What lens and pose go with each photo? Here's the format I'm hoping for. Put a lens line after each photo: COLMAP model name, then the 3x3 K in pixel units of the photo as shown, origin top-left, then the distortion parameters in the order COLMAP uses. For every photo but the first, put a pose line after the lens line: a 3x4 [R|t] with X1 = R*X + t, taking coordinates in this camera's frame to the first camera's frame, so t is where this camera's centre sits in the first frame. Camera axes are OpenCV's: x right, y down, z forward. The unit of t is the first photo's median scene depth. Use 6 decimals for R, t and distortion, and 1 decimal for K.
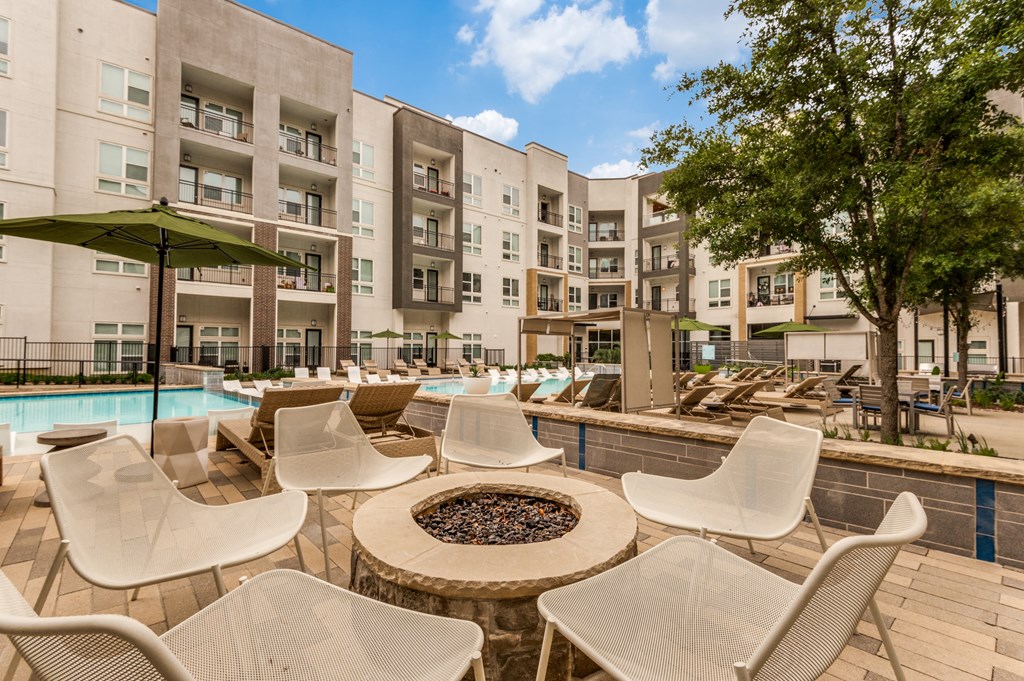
lens RADIAL K [[461.7, 0, 516.2], [0, 461.7, 340.1], [0, 0, 1]] dist [0.021081, -0.004280]
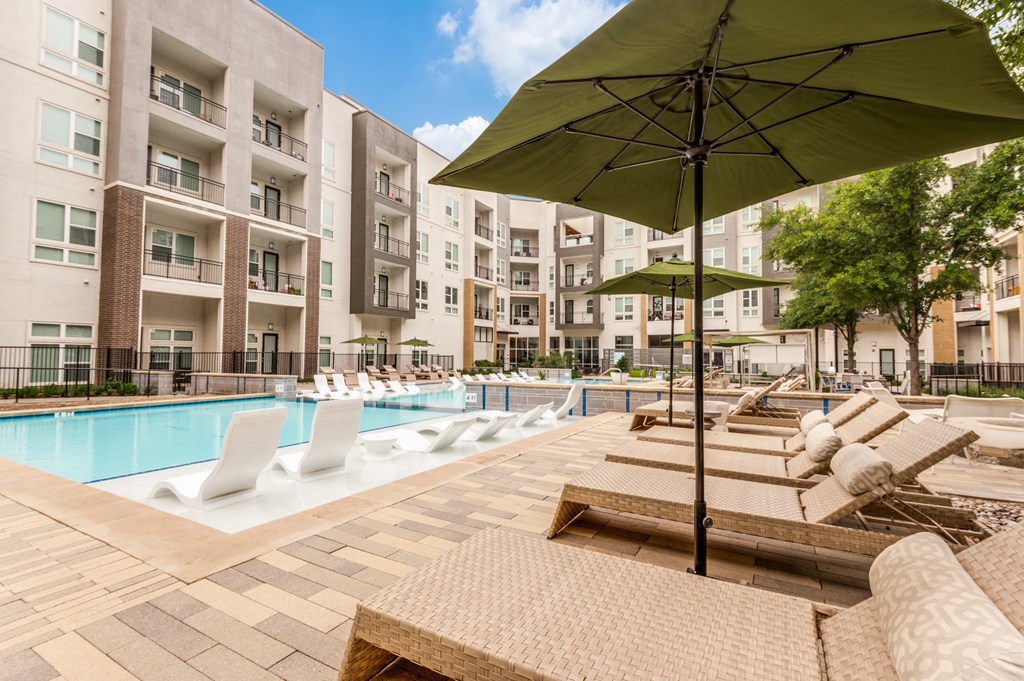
lens RADIAL K [[461.7, 0, 515.9], [0, 461.7, 340.4], [0, 0, 1]] dist [0.021081, -0.004280]
pose [[0.944860, 0.013013, 0.327216, -0.259672], [-0.008910, 0.999862, -0.014037, -0.001135], [-0.327353, 0.010348, 0.944845, -0.032277]]
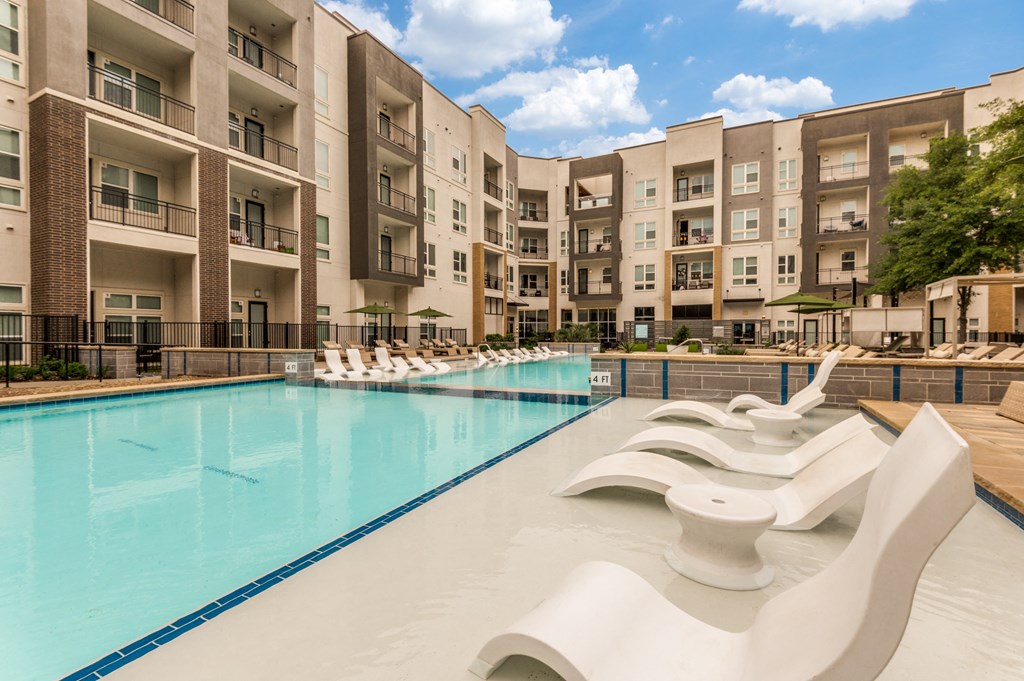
lens RADIAL K [[461.7, 0, 512.5], [0, 461.7, 339.4], [0, 0, 1]] dist [0.021081, -0.004280]
pose [[0.931337, -0.009744, 0.364028, -0.304736], [-0.002274, 0.999467, 0.032571, 0.011793], [-0.364151, -0.031162, 0.930818, 0.125661]]
